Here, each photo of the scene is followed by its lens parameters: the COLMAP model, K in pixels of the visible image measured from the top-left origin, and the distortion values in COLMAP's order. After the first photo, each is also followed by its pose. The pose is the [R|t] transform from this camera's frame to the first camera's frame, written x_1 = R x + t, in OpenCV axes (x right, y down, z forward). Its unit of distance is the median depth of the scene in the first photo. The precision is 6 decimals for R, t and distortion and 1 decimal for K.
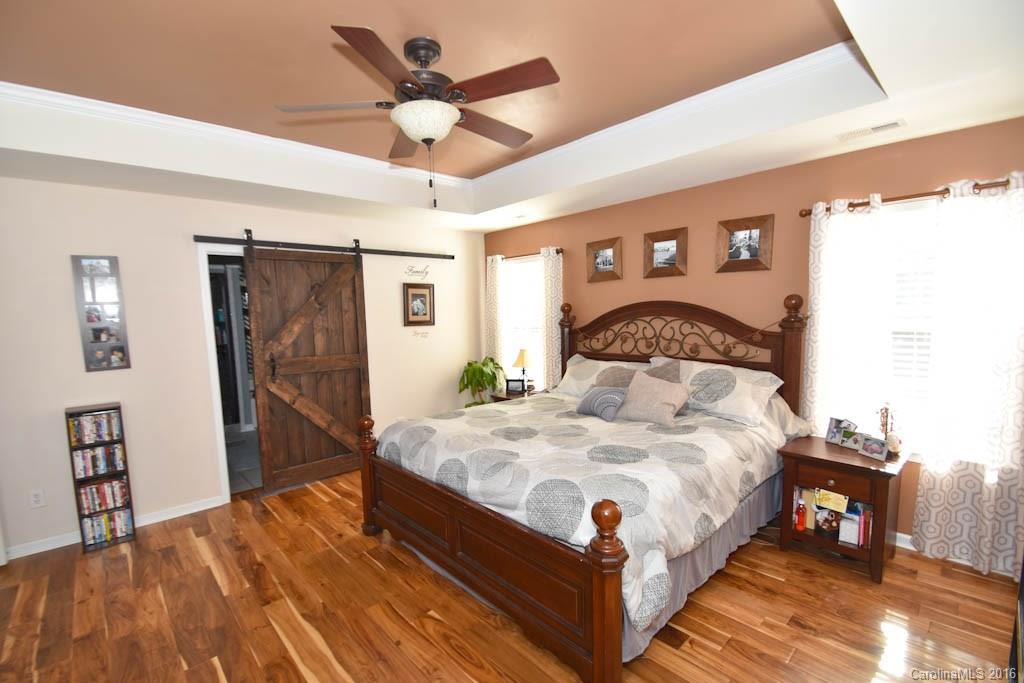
lens RADIAL K [[457.8, 0, 505.5], [0, 457.8, 345.2], [0, 0, 1]] dist [0.001324, -0.000335]
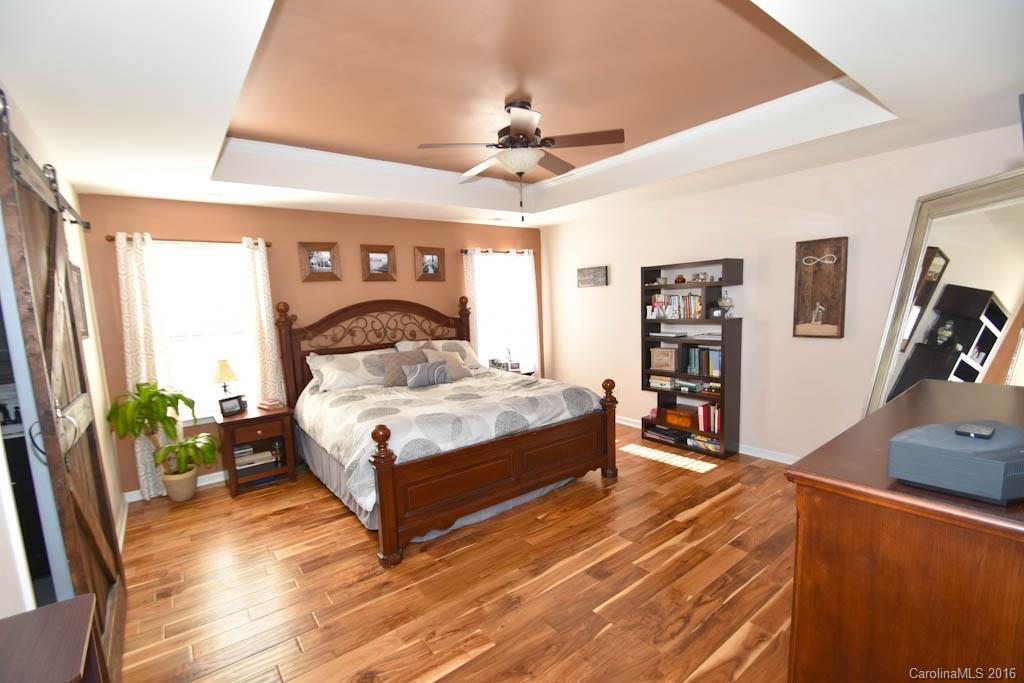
lens RADIAL K [[457.8, 0, 505.0], [0, 457.8, 342.8], [0, 0, 1]] dist [0.001324, -0.000335]
pose [[0.083063, -0.070550, 0.994044, -0.921226], [0.114601, 0.991549, 0.060797, -0.016726], [-0.989933, 0.108868, 0.090446, 0.570262]]
